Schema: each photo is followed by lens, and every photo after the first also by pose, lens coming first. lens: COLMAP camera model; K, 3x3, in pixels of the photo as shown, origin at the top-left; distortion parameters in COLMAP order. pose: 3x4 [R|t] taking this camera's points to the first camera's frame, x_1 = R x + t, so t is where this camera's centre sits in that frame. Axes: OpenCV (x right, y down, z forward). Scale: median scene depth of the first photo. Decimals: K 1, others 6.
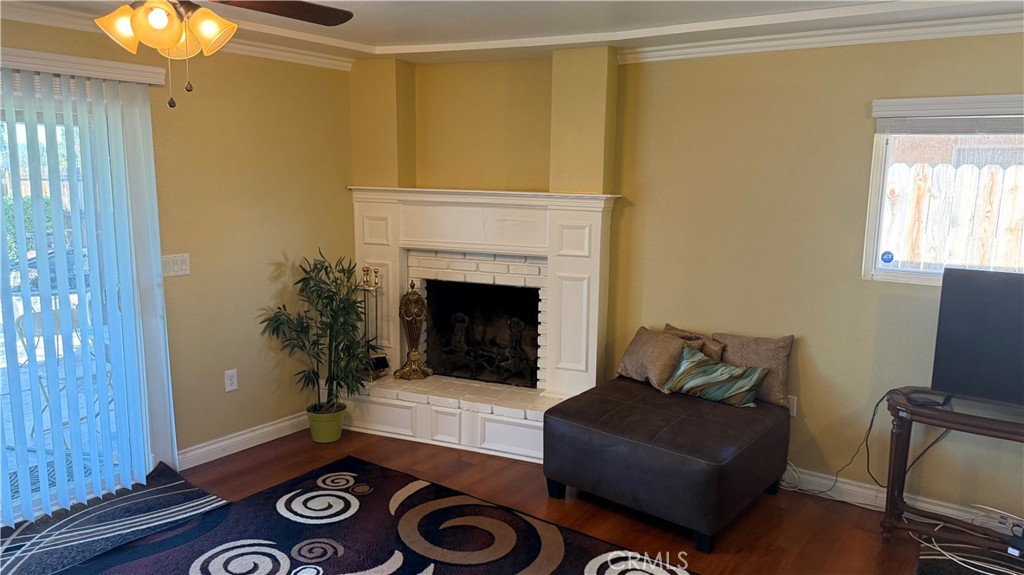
lens RADIAL K [[716.0, 0, 506.8], [0, 716.0, 287.5], [0, 0, 1]] dist [0.069601, -0.110204]
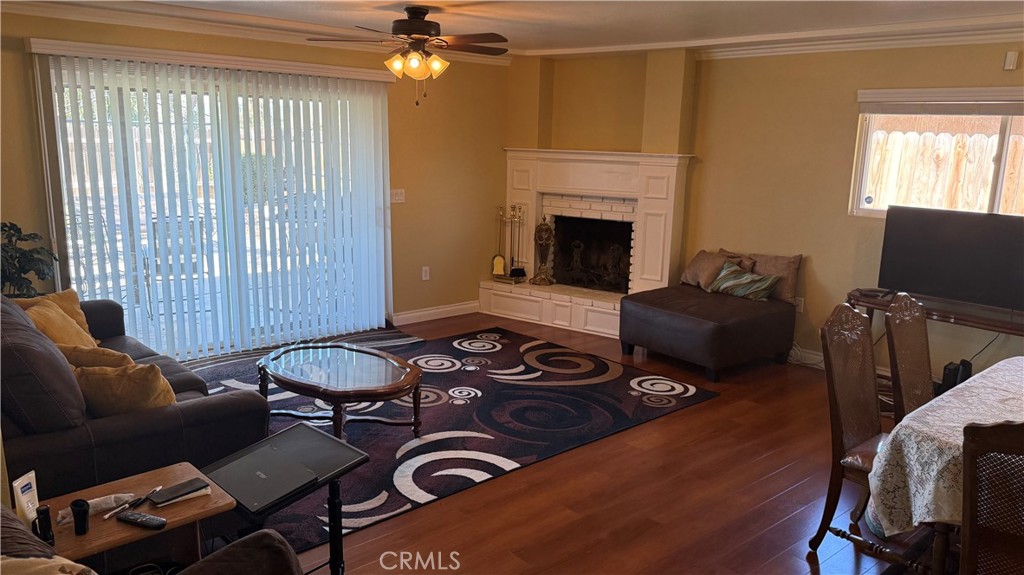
lens RADIAL K [[737.4, 0, 495.5], [0, 737.4, 303.6], [0, 0, 1]] dist [0.081855, -0.145353]
pose [[0.973342, 0.056216, -0.222363, 0.133591], [-0.042146, 0.996827, 0.067528, 0.085472], [0.225454, -0.056356, 0.972623, -0.560179]]
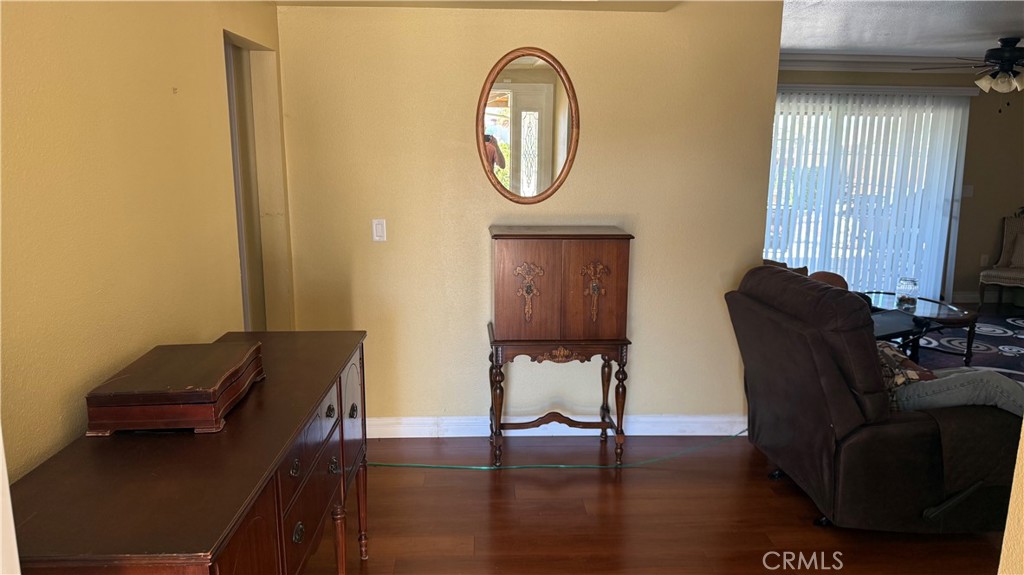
lens RADIAL K [[745.8, 0, 513.5], [0, 745.8, 305.4], [0, 0, 1]] dist [-0.000131, 0.000462]
pose [[0.635201, 0.145092, -0.758596, 0.304691], [-0.111676, 0.989128, 0.095673, 0.203744], [0.764230, 0.023945, 0.644499, -1.125959]]
